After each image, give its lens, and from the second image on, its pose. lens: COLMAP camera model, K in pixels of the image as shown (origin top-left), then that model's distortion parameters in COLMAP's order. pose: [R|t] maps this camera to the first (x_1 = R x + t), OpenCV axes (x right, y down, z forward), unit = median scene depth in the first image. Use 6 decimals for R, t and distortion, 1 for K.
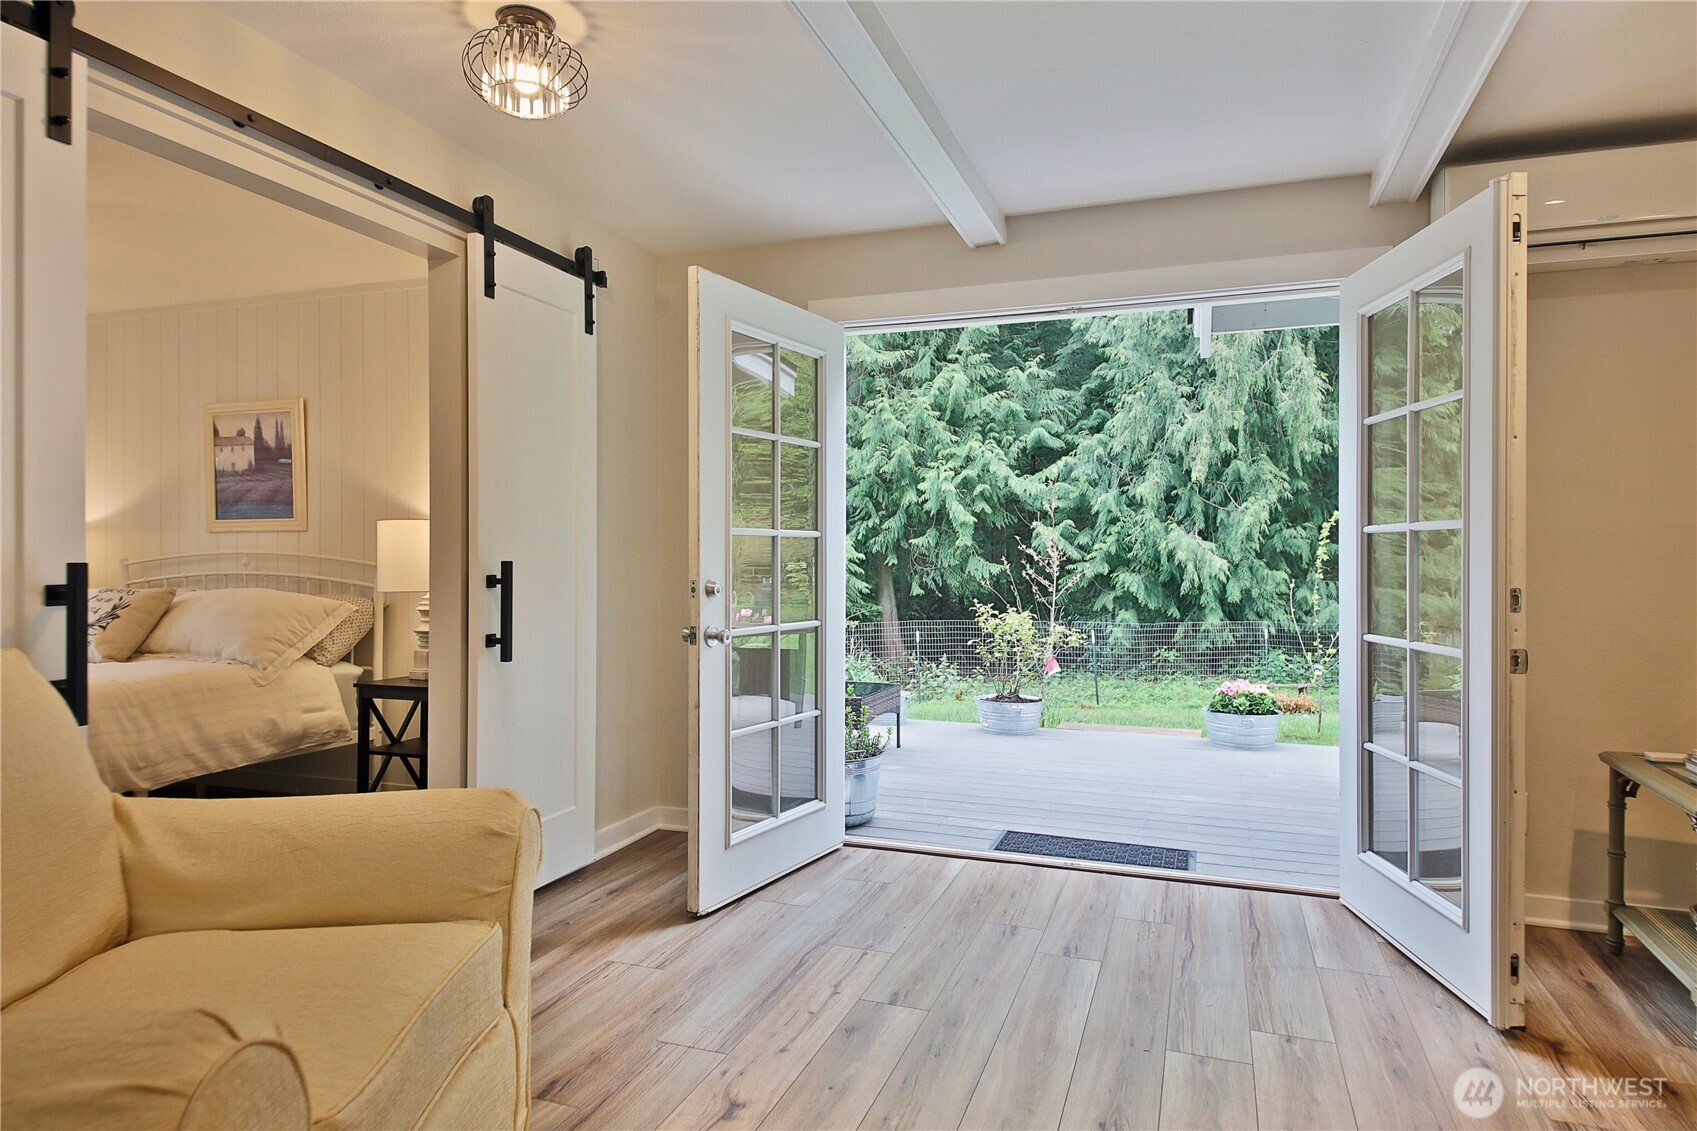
lens RADIAL K [[1004.2, 0, 848.7], [0, 1004.2, 565.6], [0, 0, 1]] dist [0.000901, 0.000047]
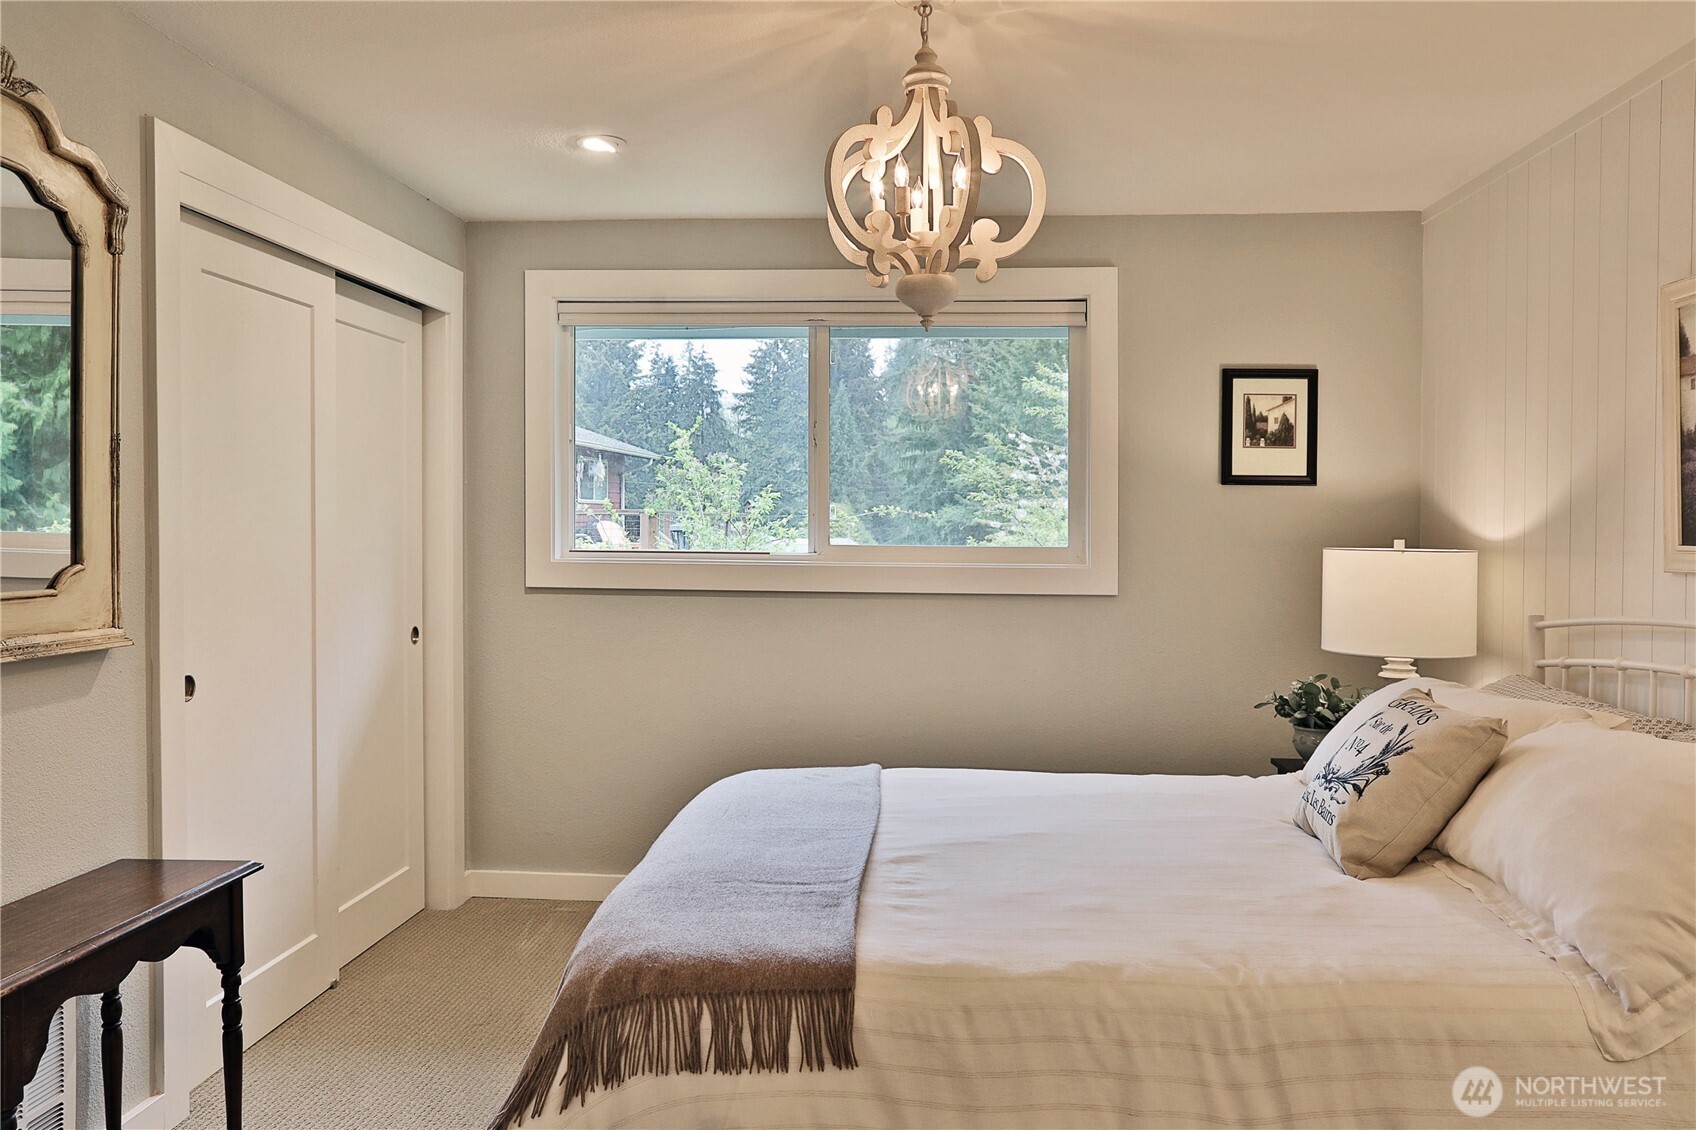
lens RADIAL K [[1233.6, 0, 847.6], [0, 1233.6, 561.9], [0, 0, 1]] dist [-0.003113, -0.001075]
pose [[0.242722, 0.009487, -0.970049, -0.241567], [-0.001396, 0.999955, 0.009430, -0.052629], [0.970095, -0.000935, 0.242724, 0.637596]]
